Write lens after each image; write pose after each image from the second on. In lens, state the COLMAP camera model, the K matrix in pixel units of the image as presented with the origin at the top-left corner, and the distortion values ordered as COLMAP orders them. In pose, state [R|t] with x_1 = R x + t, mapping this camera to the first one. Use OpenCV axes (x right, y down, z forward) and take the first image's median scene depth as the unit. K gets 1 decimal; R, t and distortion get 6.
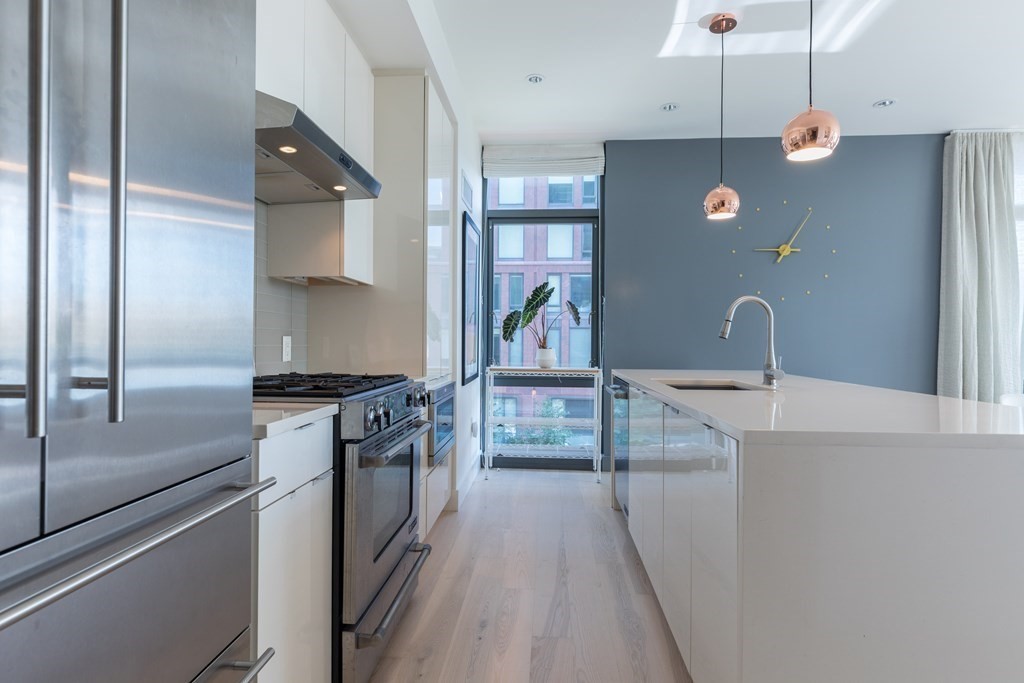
lens RADIAL K [[517.1, 0, 512.0], [0, 517.1, 341.5], [0, 0, 1]] dist [-0.003703, -0.000366]
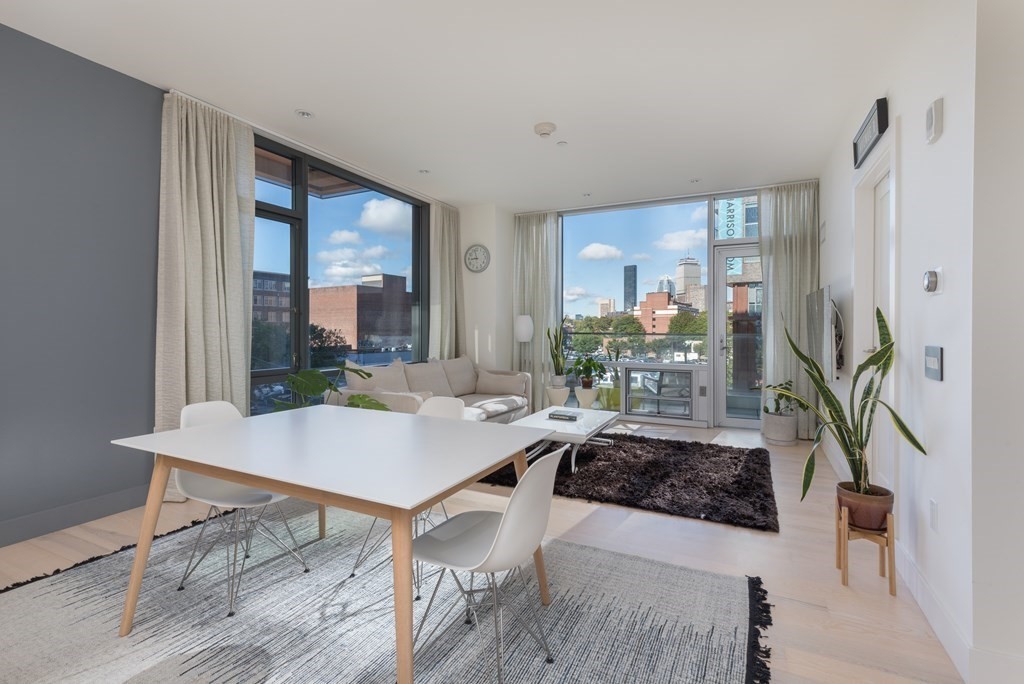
lens RADIAL K [[478.7, 0, 505.1], [0, 478.7, 330.8], [0, 0, 1]] dist [0.003246, 0.000318]
pose [[0.385895, -0.009662, 0.922492, 0.332598], [0.004483, 0.999953, 0.008598, -0.013478], [-0.922532, 0.000818, 0.385920, 0.183806]]
